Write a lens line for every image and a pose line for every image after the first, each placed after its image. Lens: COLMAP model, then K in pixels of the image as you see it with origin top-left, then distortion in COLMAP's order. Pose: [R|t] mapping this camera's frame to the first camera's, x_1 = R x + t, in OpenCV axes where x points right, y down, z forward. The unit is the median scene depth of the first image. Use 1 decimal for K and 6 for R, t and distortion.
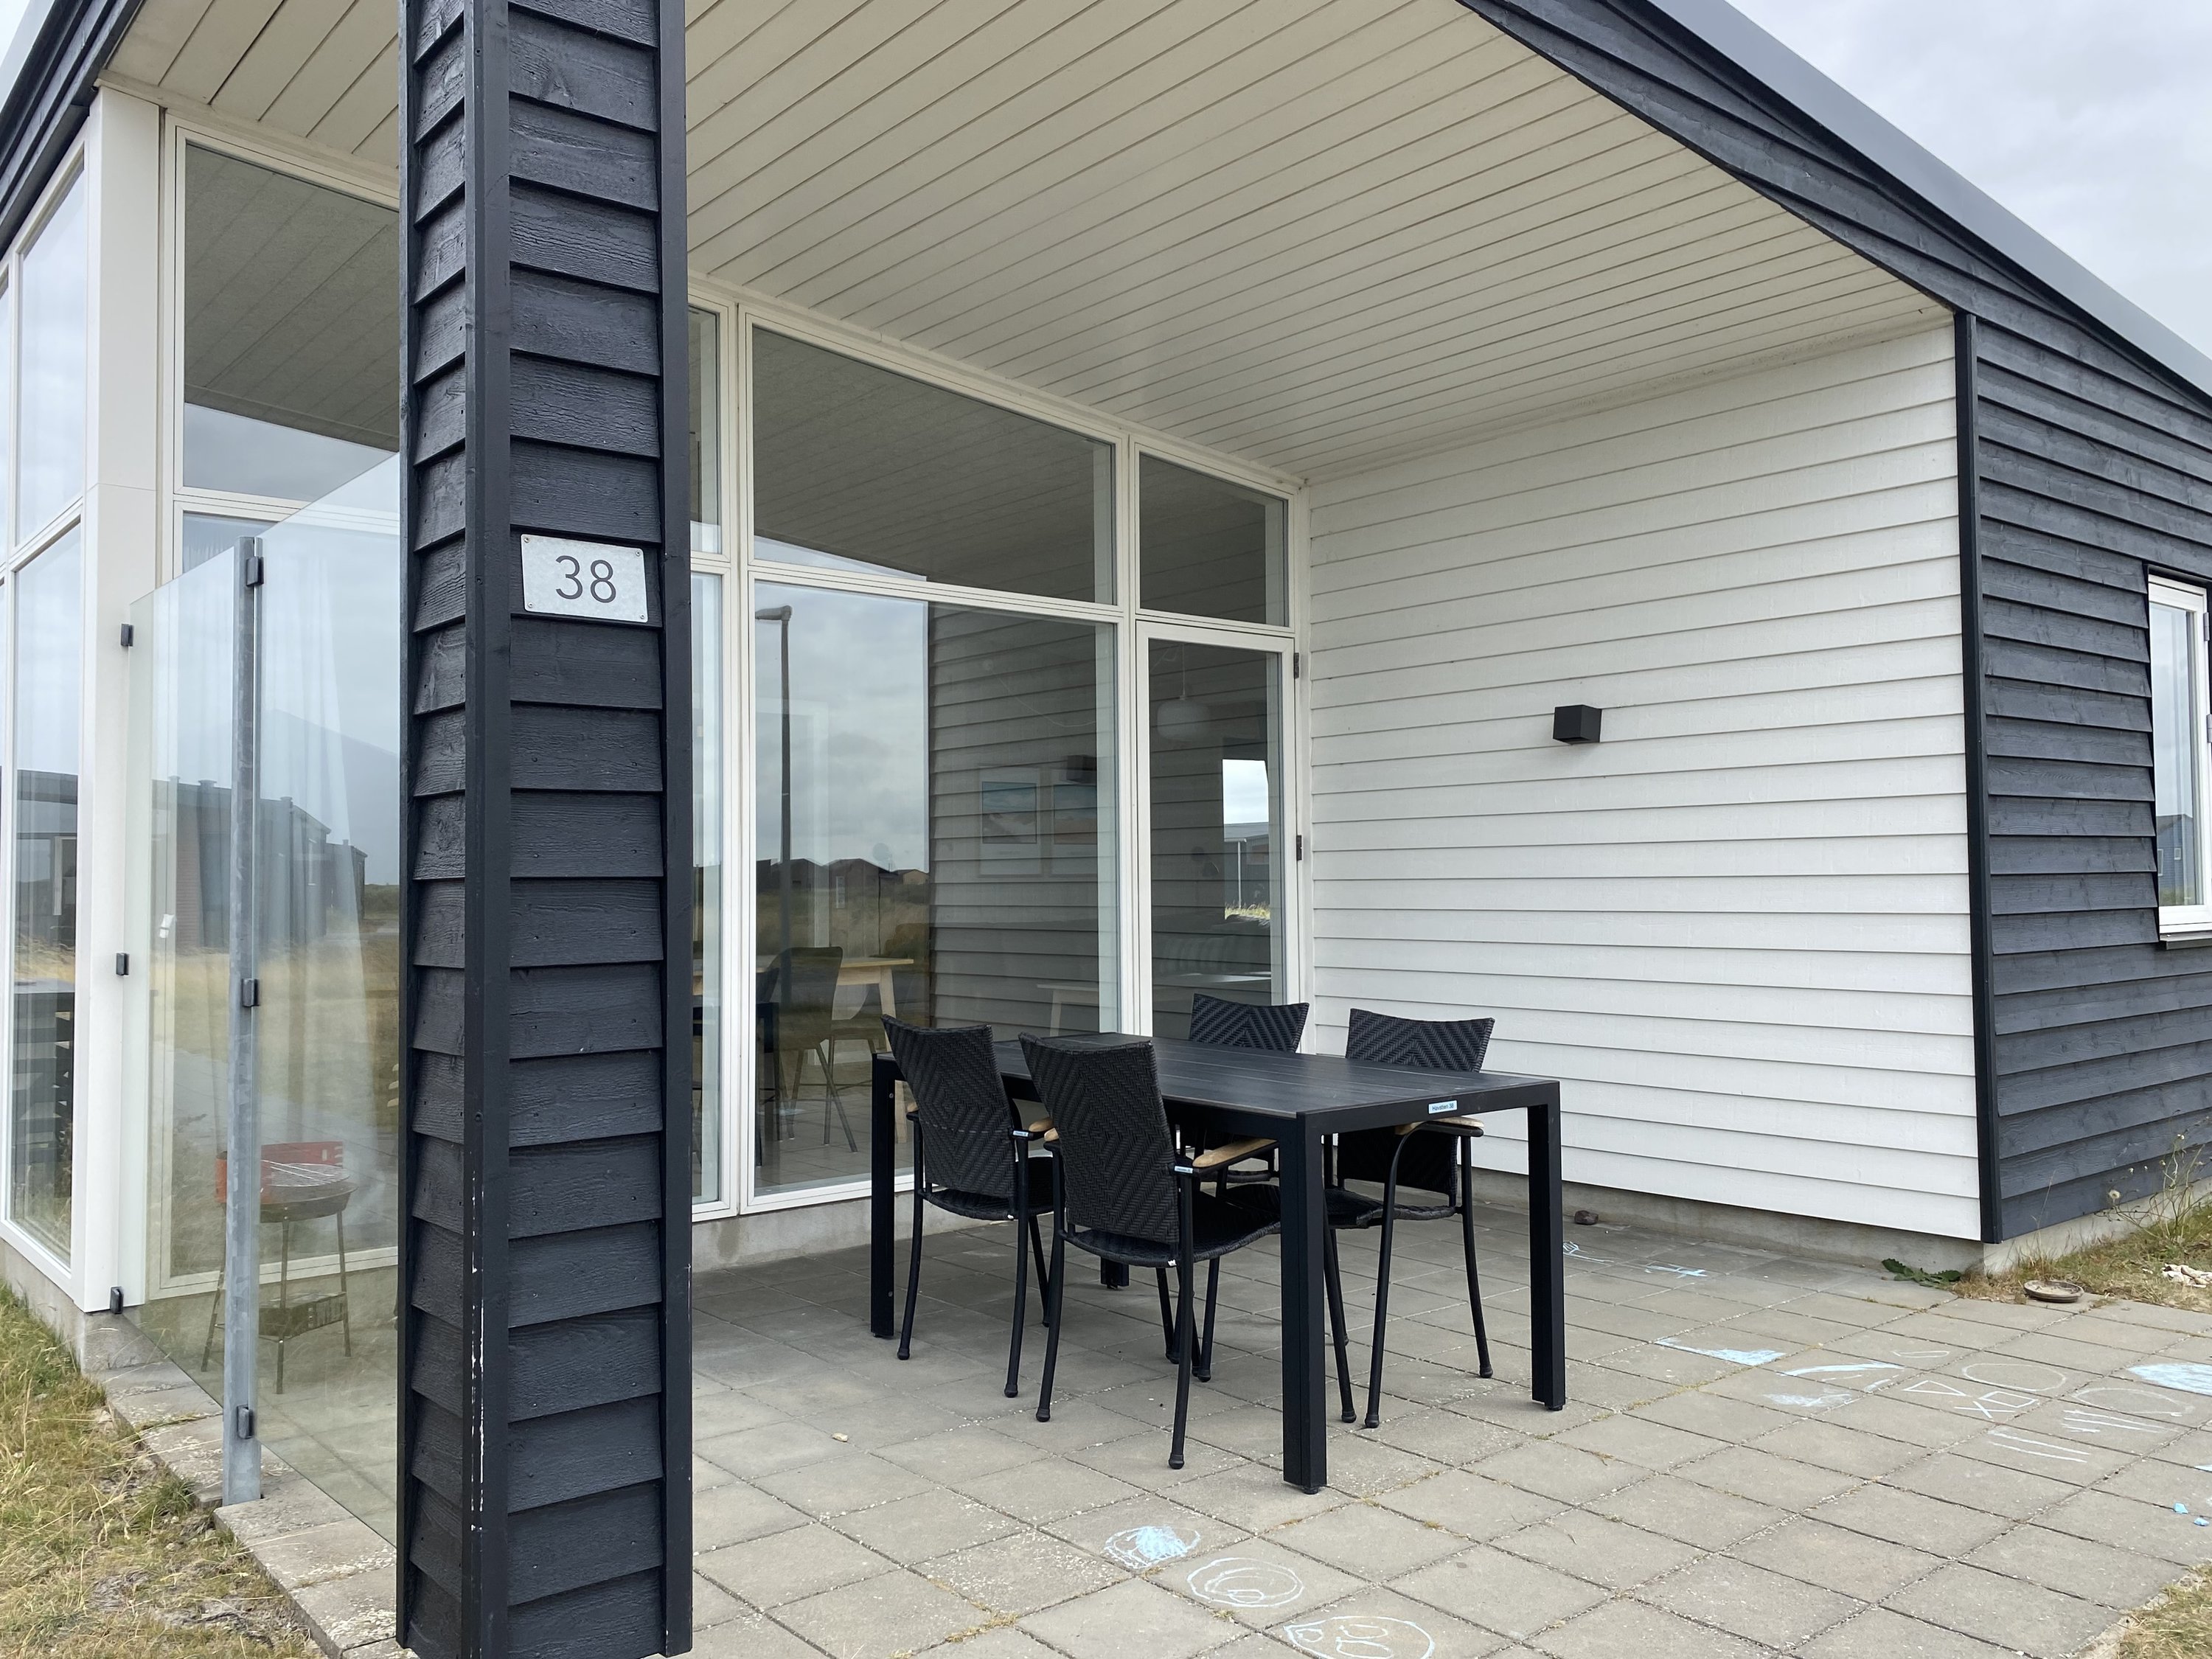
lens RADIAL K [[1789.0, 0, 1106.0], [0, 1789.0, 829.5], [0, 0, 1]] dist [0.001721, 0.001117]
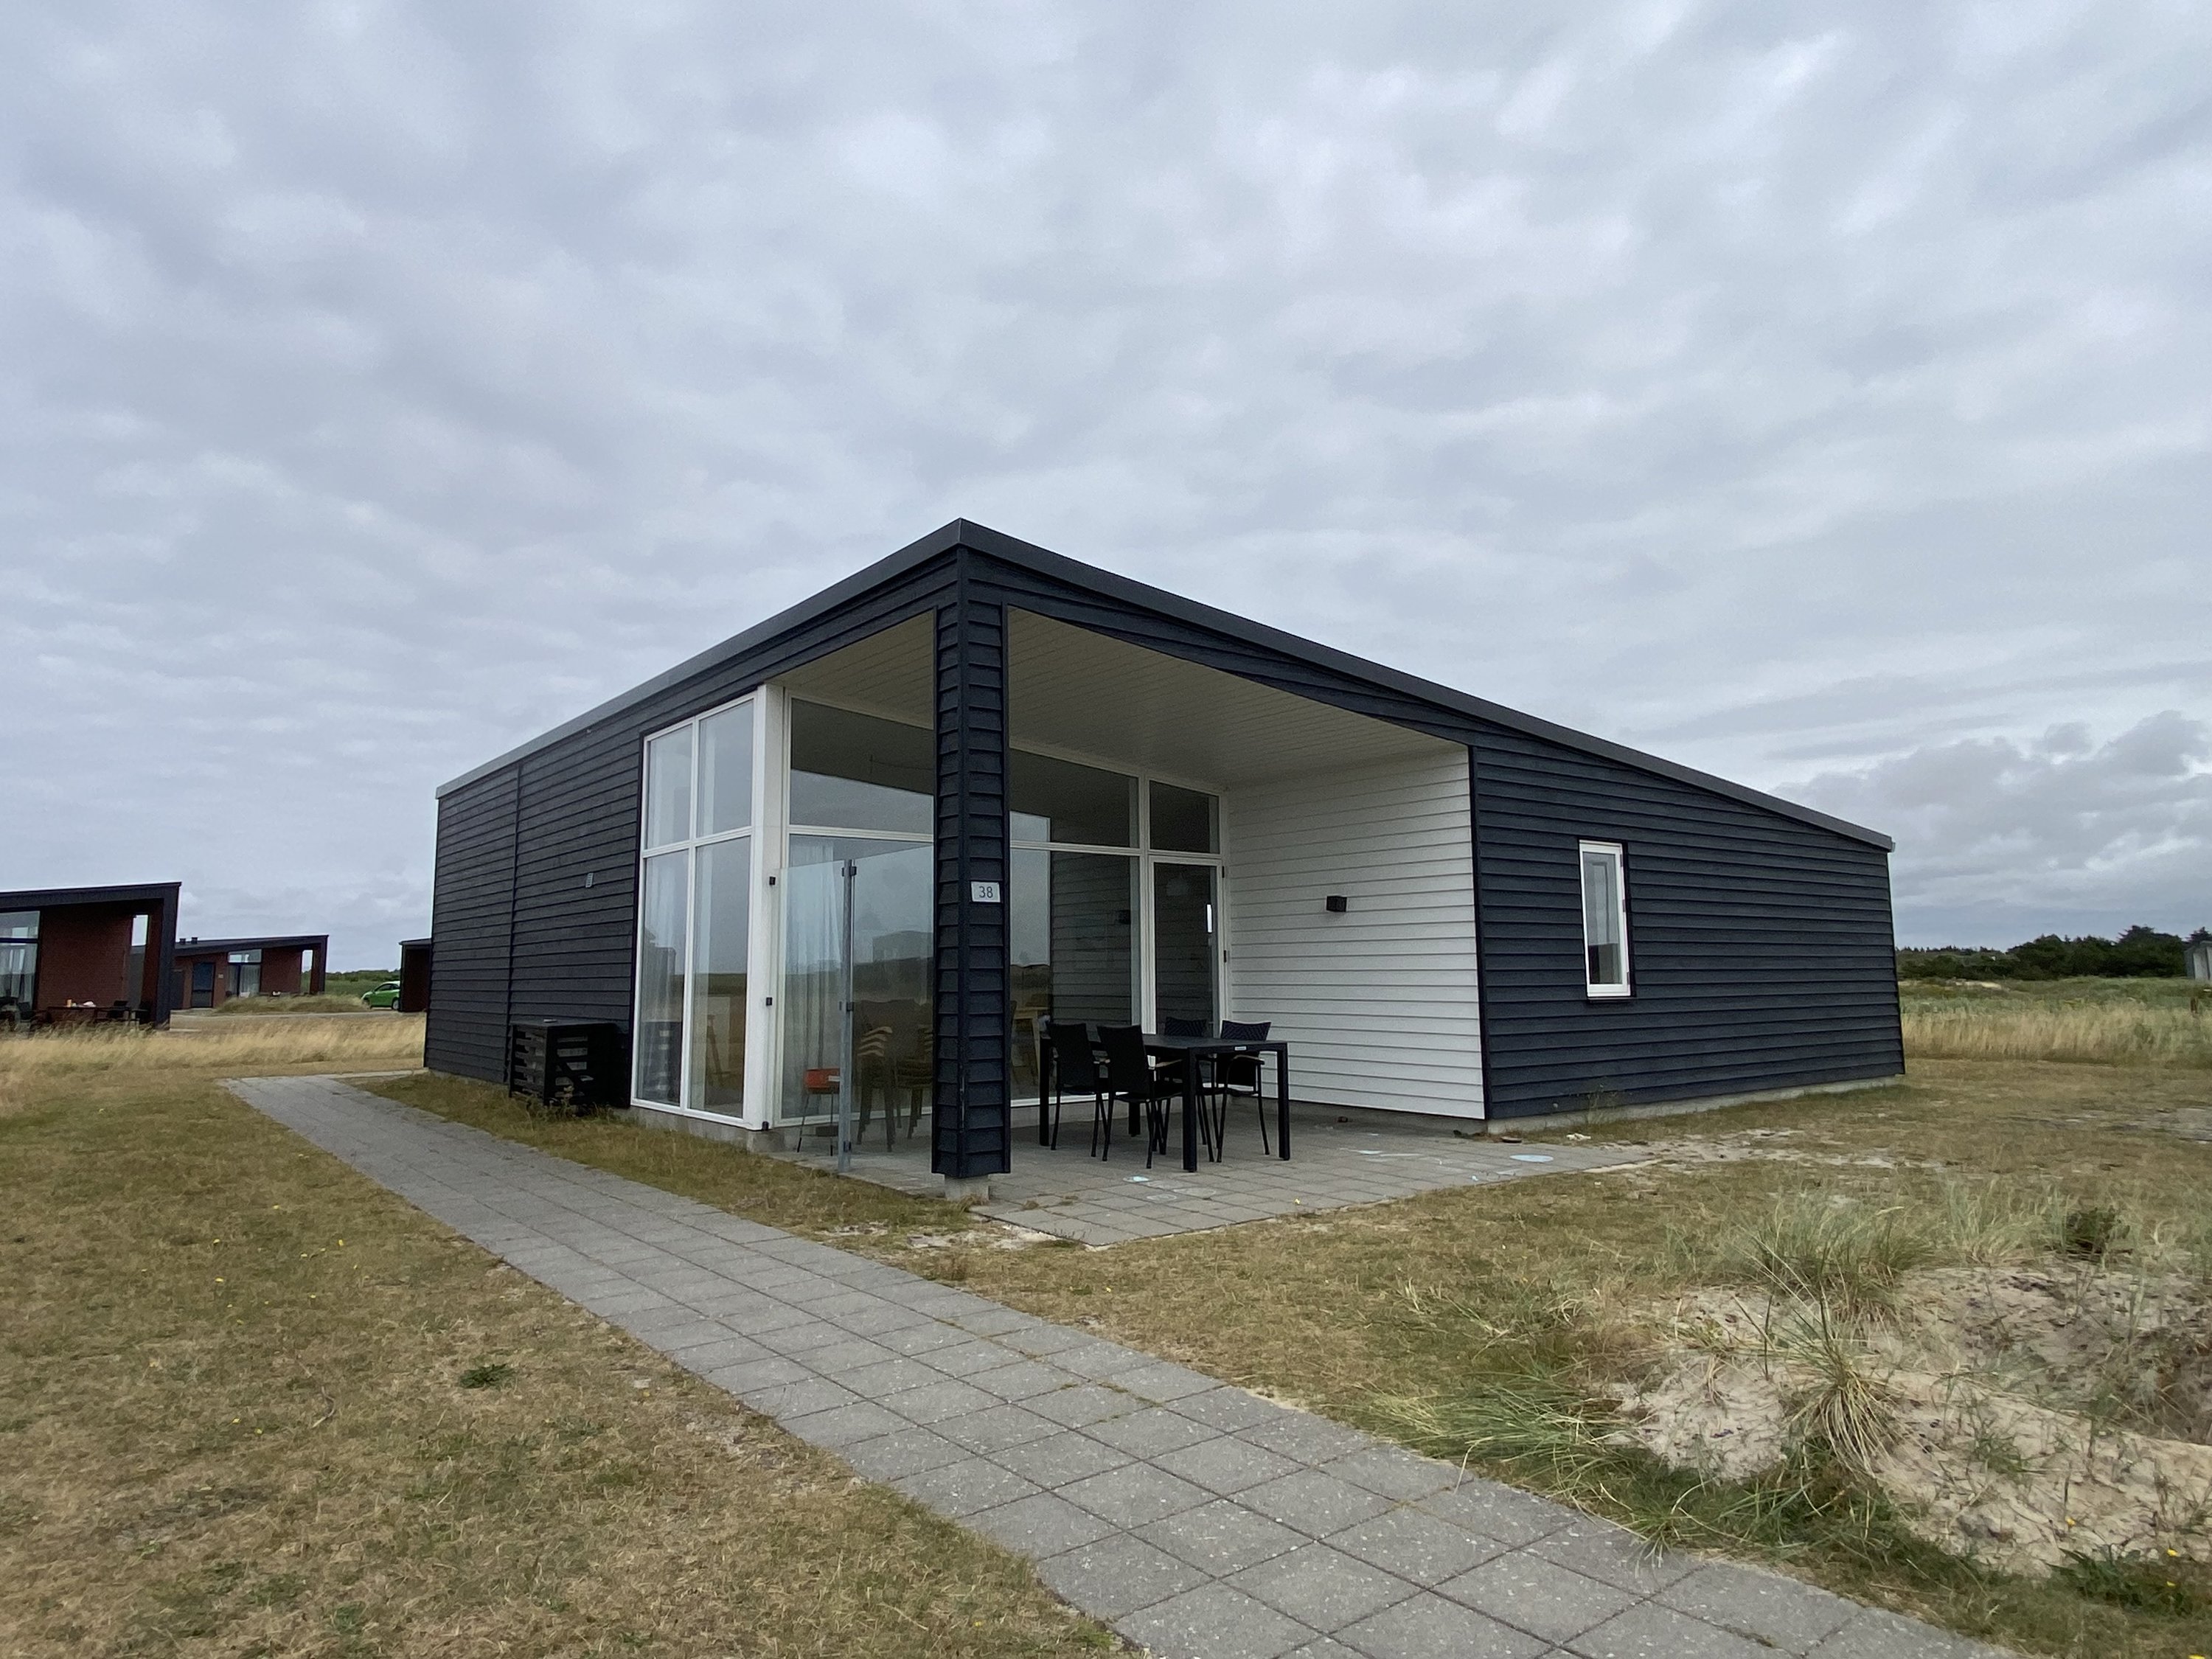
lens RADIAL K [[1300.5, 0, 1106.0], [0, 1300.5, 829.5], [0, 0, 1]] dist [0.144239, -0.110058]
pose [[0.999171, -0.002754, -0.040613, 0.036651], [-0.000522, 0.996760, -0.080433, -0.019516], [0.040703, 0.080388, 0.995932, -0.778324]]
